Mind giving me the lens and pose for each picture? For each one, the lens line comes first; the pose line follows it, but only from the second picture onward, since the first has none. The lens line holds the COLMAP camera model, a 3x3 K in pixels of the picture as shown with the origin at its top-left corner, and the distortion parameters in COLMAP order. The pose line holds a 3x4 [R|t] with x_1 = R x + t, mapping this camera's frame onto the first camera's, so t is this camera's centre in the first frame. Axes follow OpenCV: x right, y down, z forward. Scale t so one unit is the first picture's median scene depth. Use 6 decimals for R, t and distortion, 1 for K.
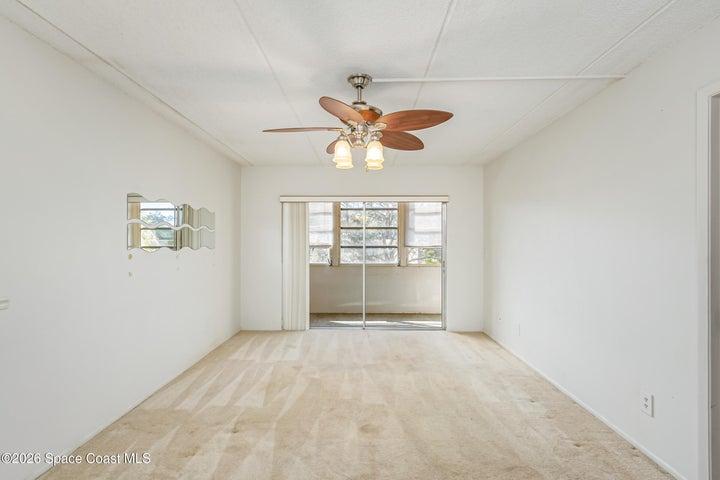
lens RADIAL K [[355.6, 0, 358.0], [0, 355.6, 238.6], [0, 0, 1]] dist [0.000692, -0.000391]
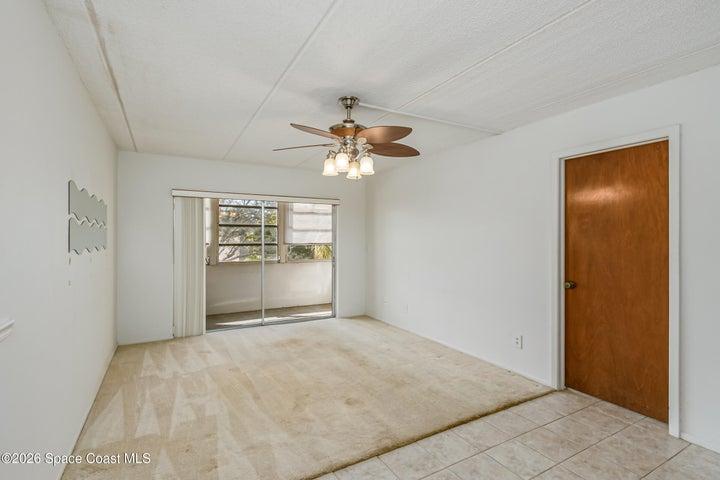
lens RADIAL K [[347.7, 0, 357.9], [0, 347.7, 235.8], [0, 0, 1]] dist [0.002633, 0.000375]
pose [[0.861208, 0.002444, 0.508247, -0.259136], [-0.003395, 0.999994, 0.000943, -0.004205], [-0.508242, -0.002538, 0.861211, 0.005619]]
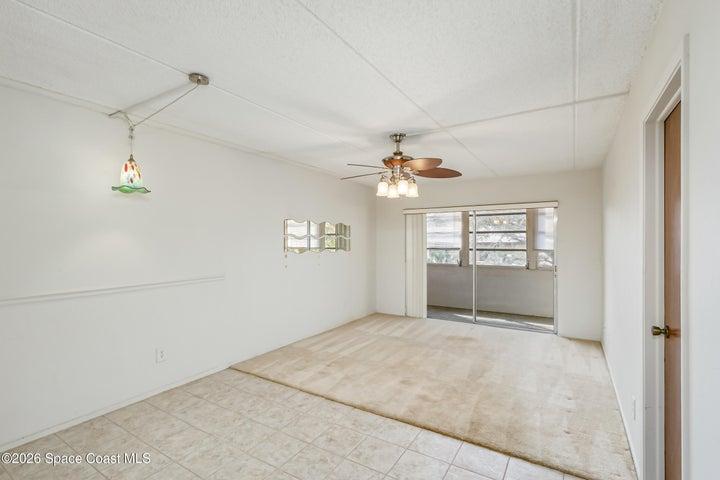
lens RADIAL K [[347.7, 0, 357.9], [0, 347.7, 235.8], [0, 0, 1]] dist [0.002633, 0.000375]
pose [[0.852317, -0.008448, -0.522957, 0.285365], [0.005772, 0.999961, -0.006748, -0.017714], [0.522993, 0.002733, 0.852332, -0.132790]]
